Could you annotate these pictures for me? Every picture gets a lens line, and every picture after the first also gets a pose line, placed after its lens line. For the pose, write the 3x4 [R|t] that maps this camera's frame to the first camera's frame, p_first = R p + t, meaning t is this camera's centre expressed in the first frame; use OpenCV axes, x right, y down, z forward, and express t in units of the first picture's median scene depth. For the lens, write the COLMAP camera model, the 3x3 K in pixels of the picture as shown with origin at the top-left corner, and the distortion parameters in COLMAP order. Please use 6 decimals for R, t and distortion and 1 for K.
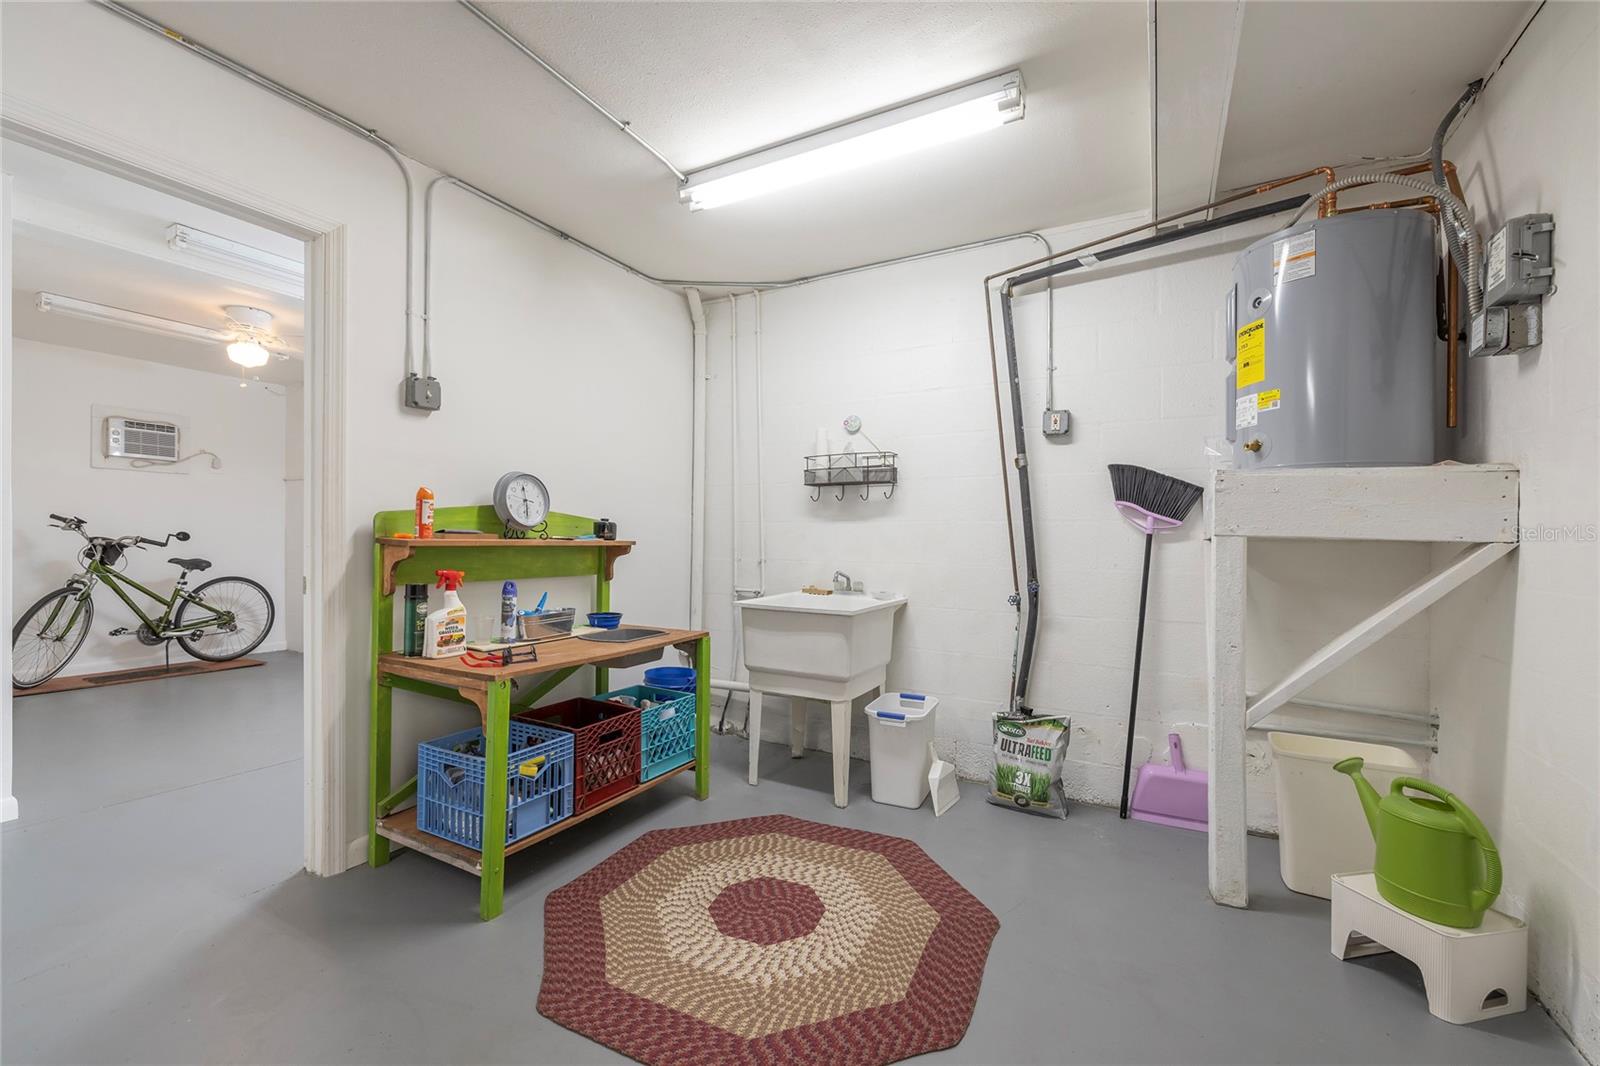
lens RADIAL K [[663.9, 0, 800.0], [0, 663.9, 533.0], [0, 0, 1]] dist [0.008719, 0.000072]
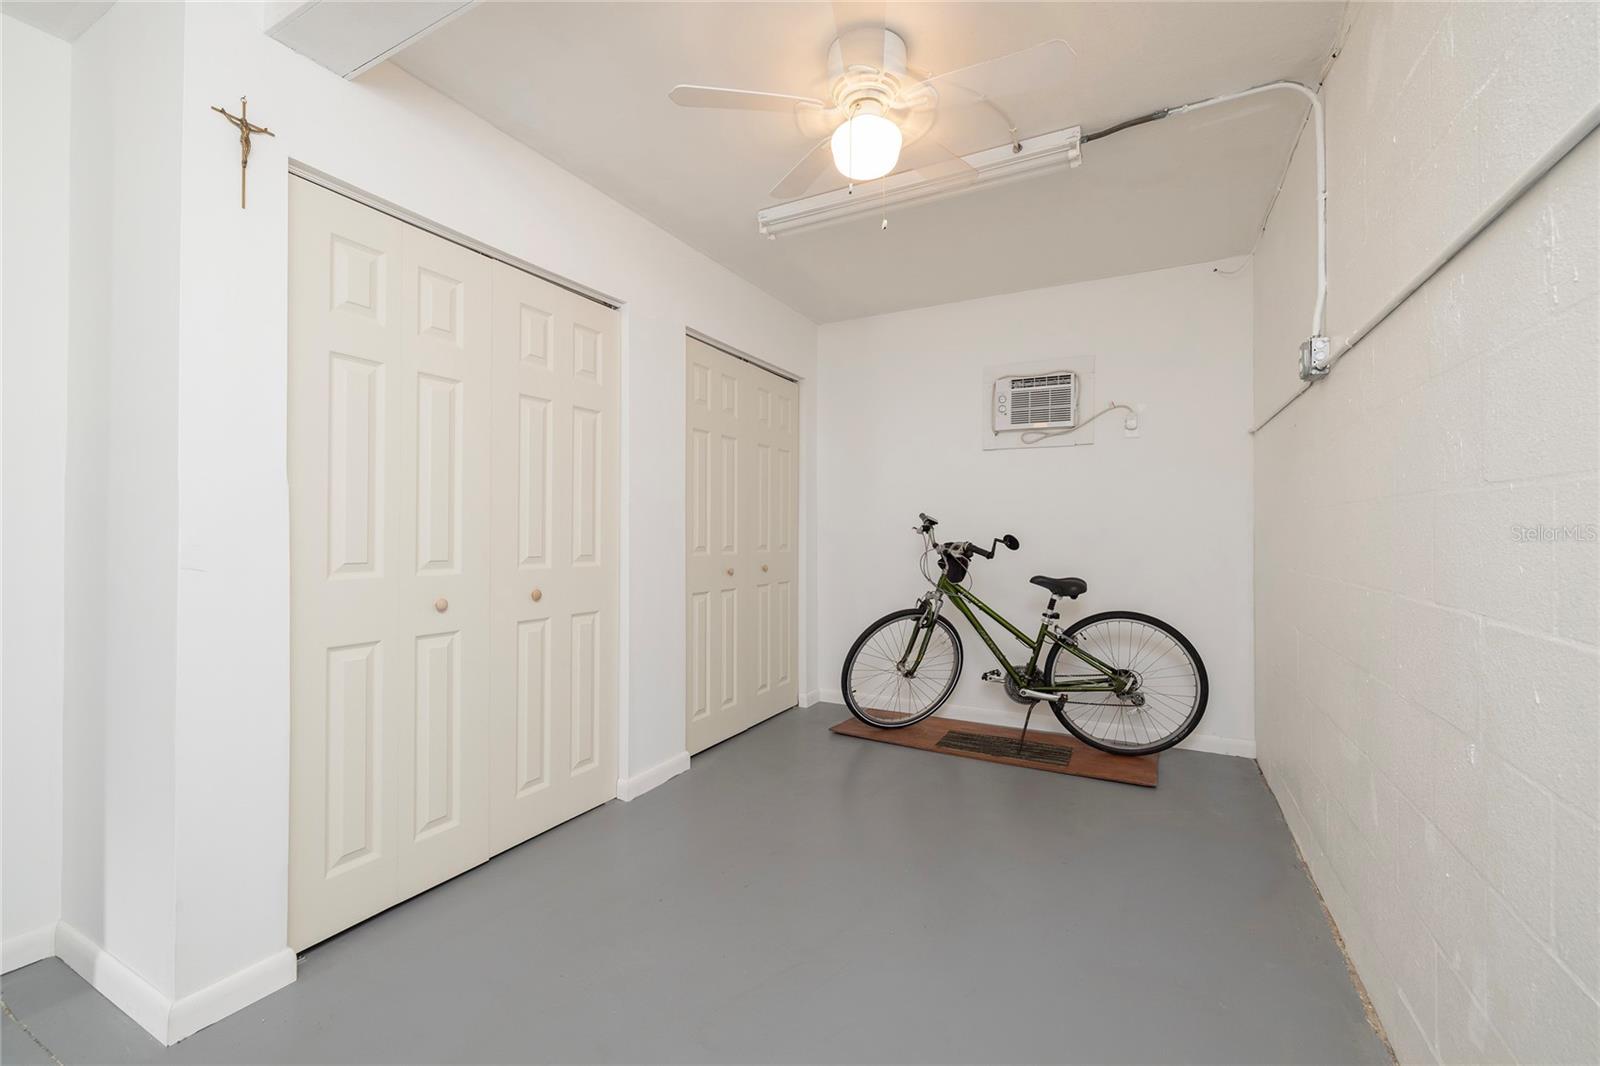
lens RADIAL K [[663.9, 0, 800.0], [0, 663.9, 533.0], [0, 0, 1]] dist [0.008719, 0.000072]
pose [[0.005761, -0.008755, -0.999945, -0.297849], [0.011464, 0.999897, -0.008689, -0.000356], [0.999918, -0.011414, 0.005861, 0.762758]]
